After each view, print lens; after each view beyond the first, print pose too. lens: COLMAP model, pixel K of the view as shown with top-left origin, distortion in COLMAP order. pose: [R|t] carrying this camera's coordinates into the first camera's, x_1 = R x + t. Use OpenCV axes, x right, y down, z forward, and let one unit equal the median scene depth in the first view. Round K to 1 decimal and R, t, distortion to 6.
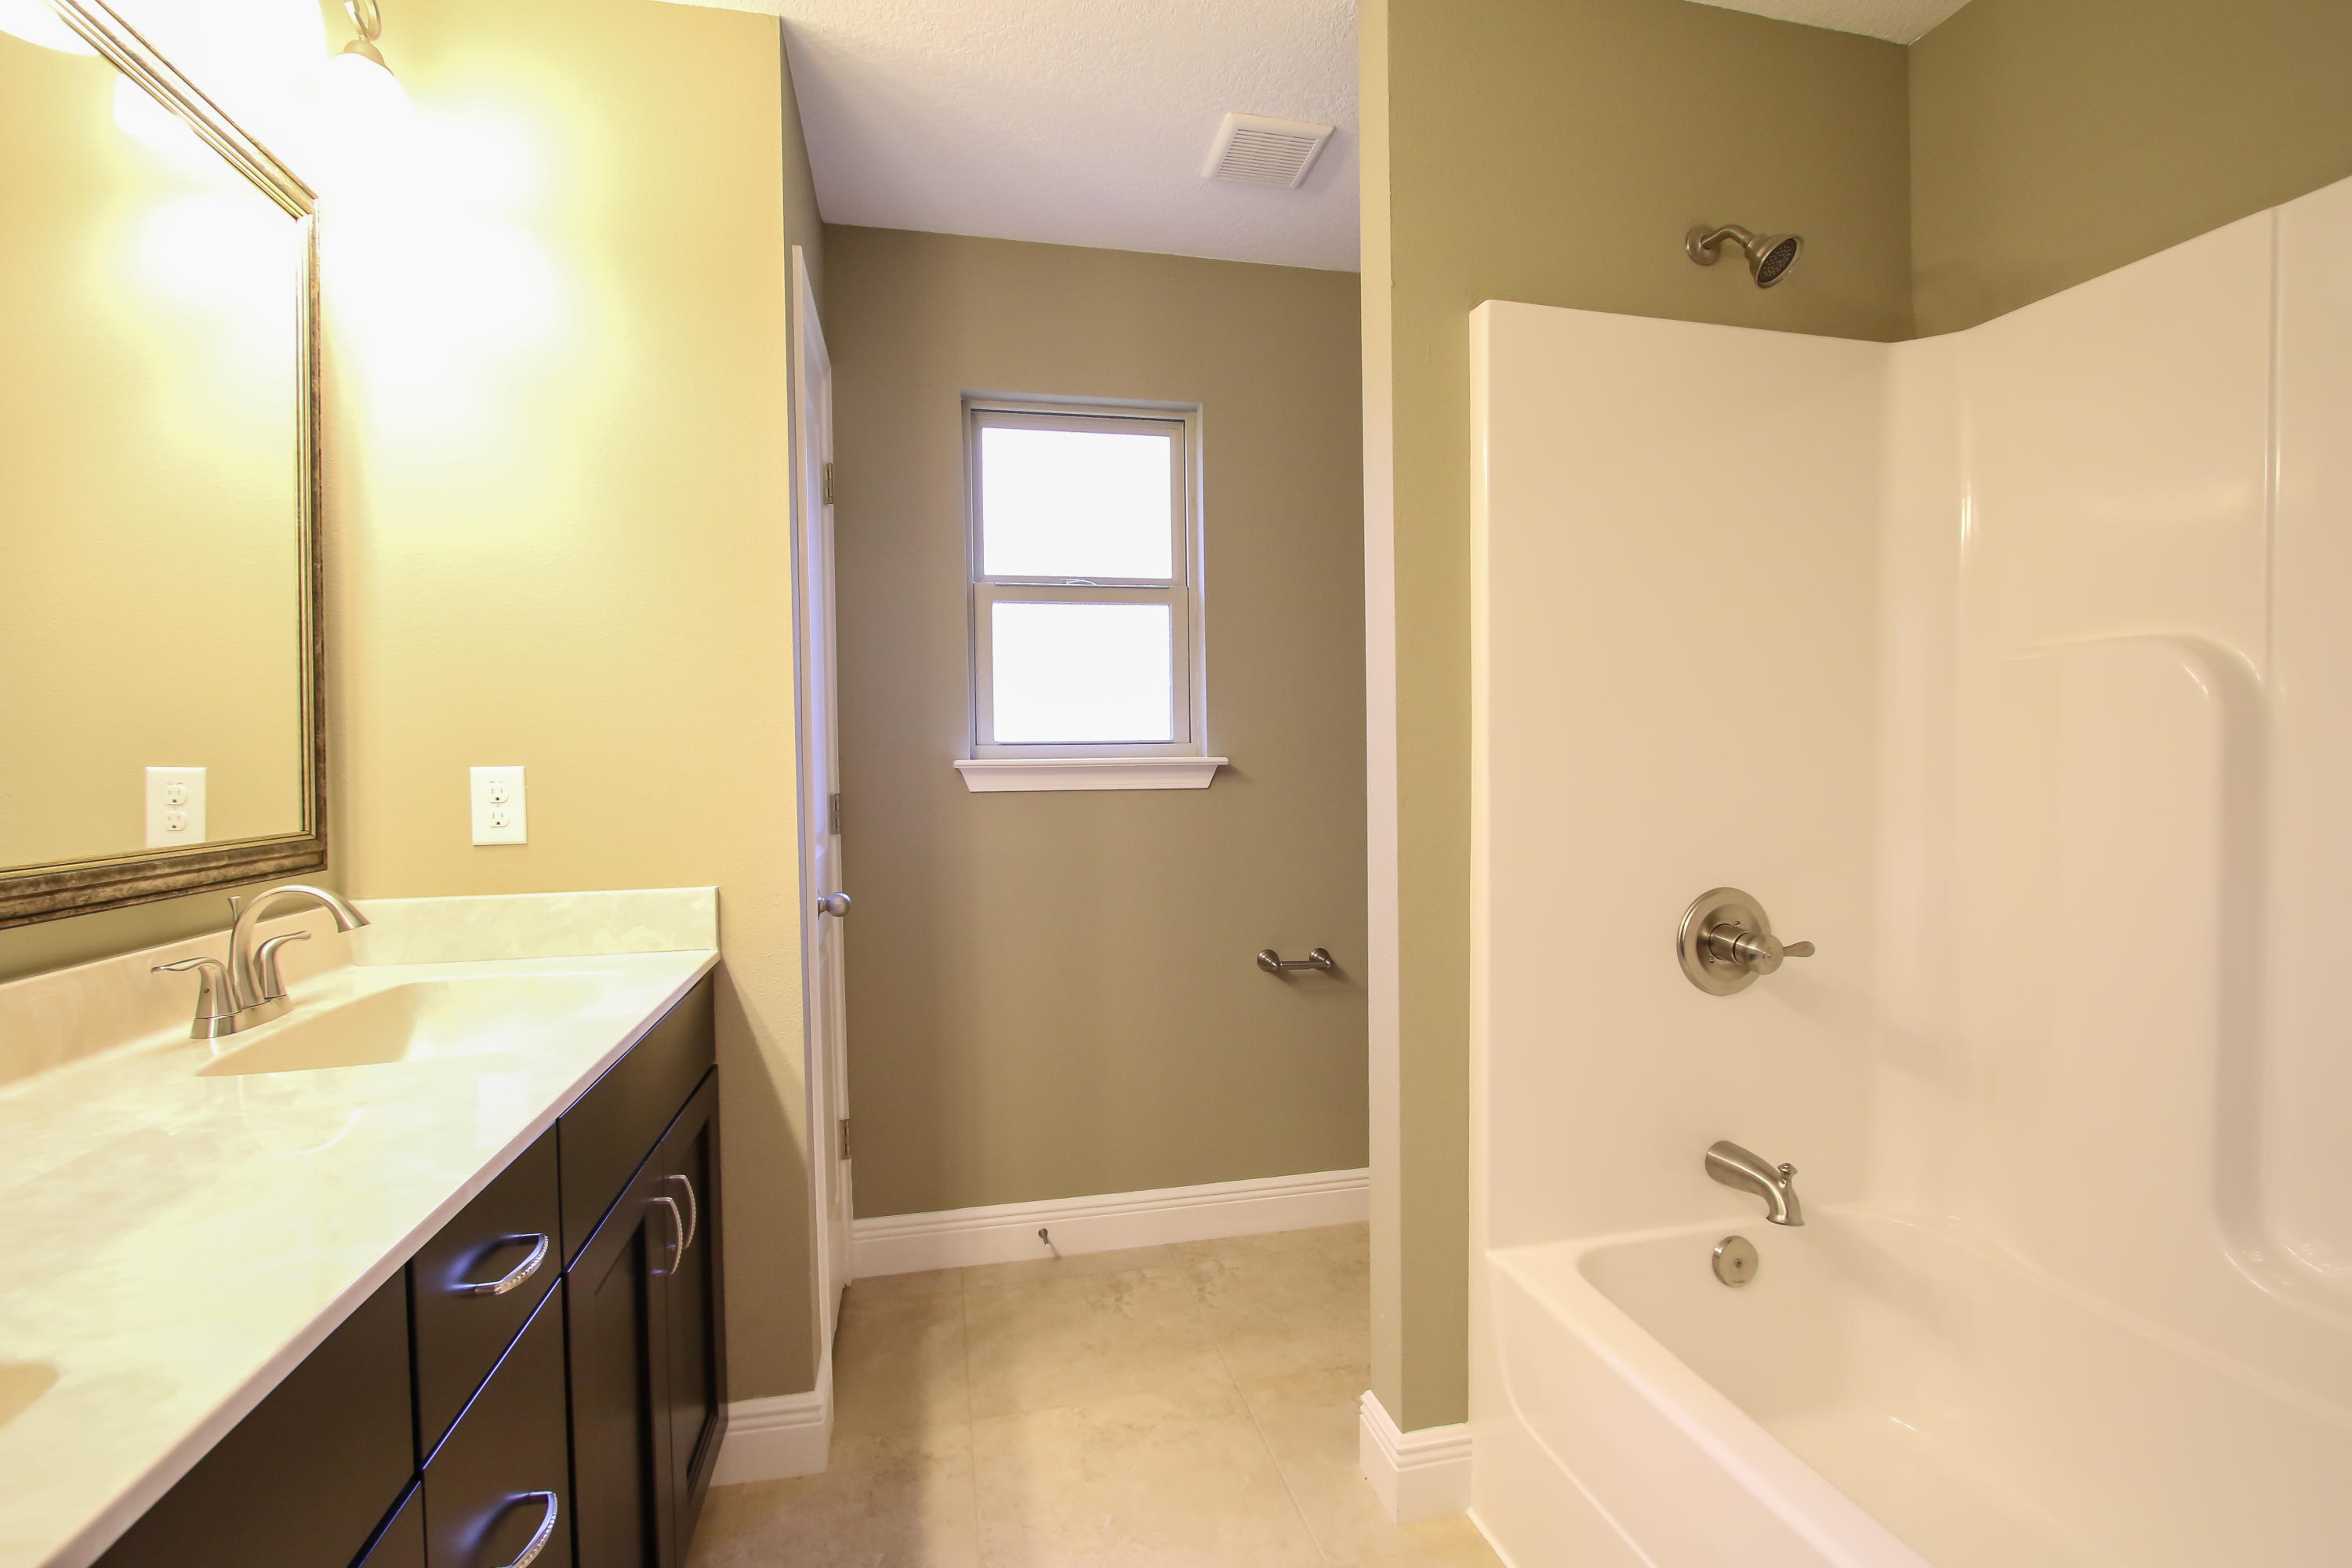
lens RADIAL K [[1086.3, 0, 1177.0], [0, 1086.3, 812.1], [0, 0, 1]] dist [-0.020745, 0.000443]
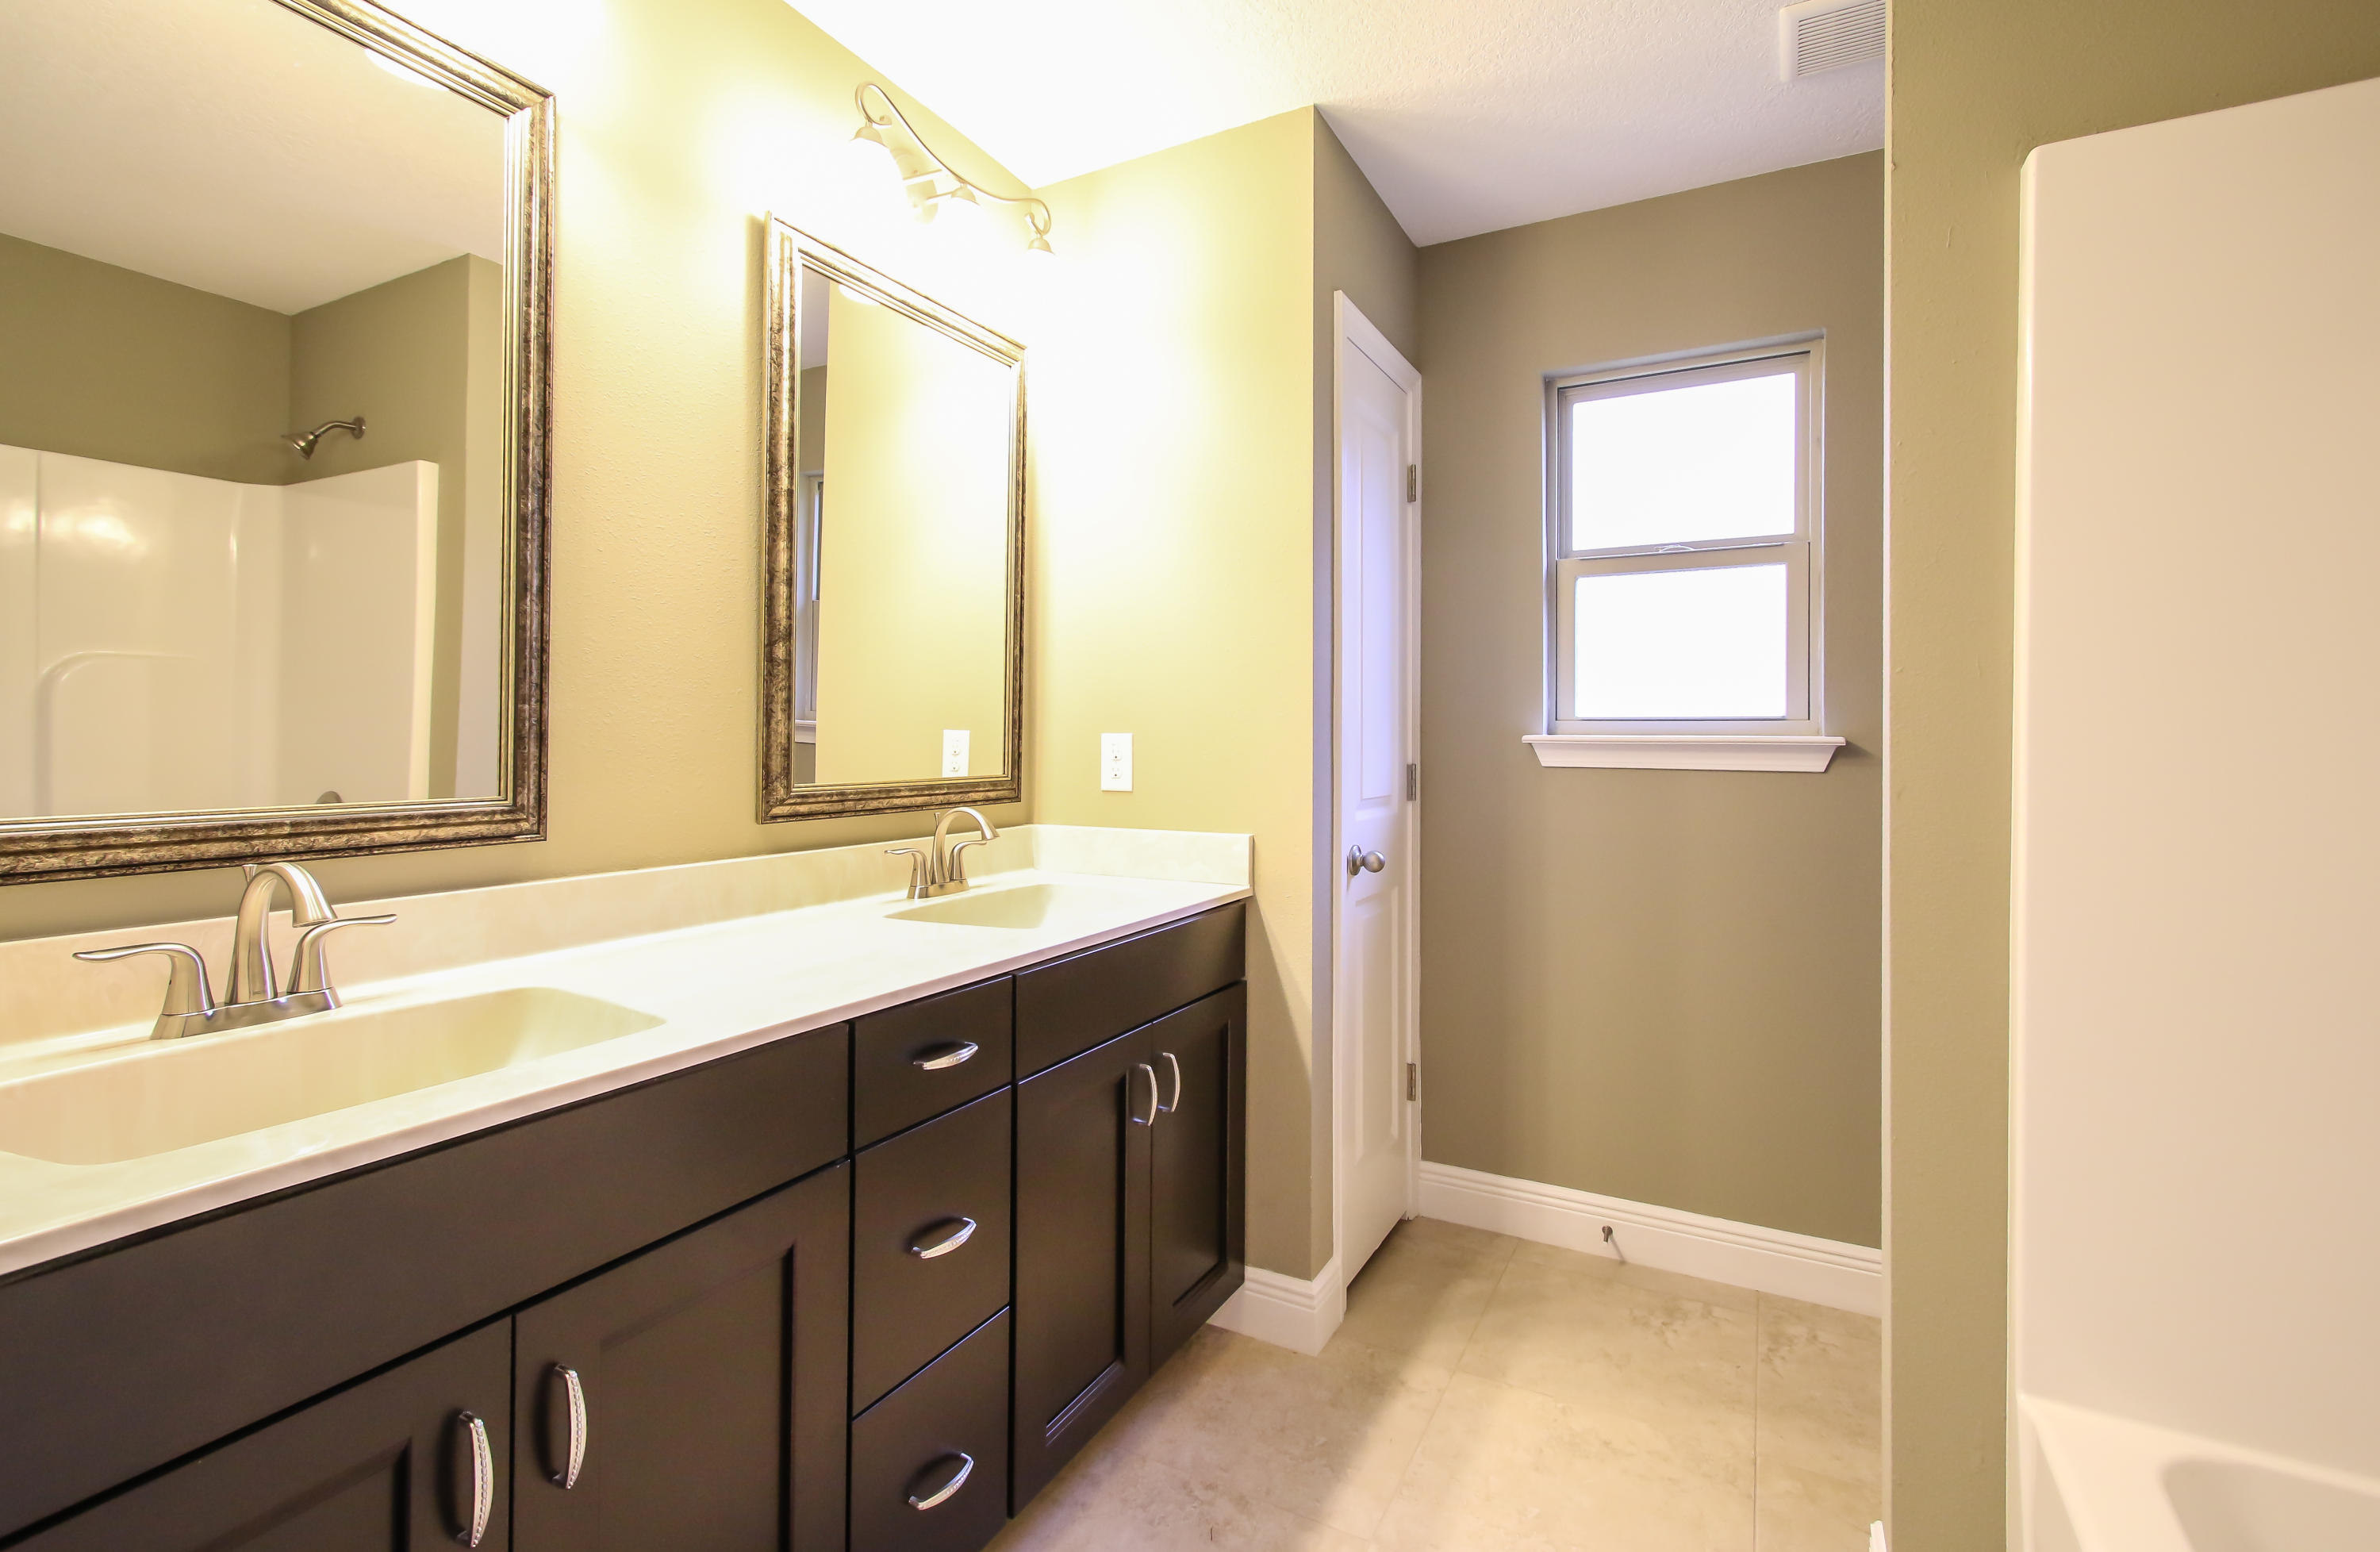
lens RADIAL K [[1099.3, 0, 1189.7], [0, 1099.3, 765.1], [0, 0, 1]] dist [0.000051, 0.000573]
pose [[0.743201, 0.033678, -0.668220, 0.289745], [-0.046977, 0.998894, -0.001905, -0.003388], [0.667417, 0.032807, 0.743961, 0.021495]]
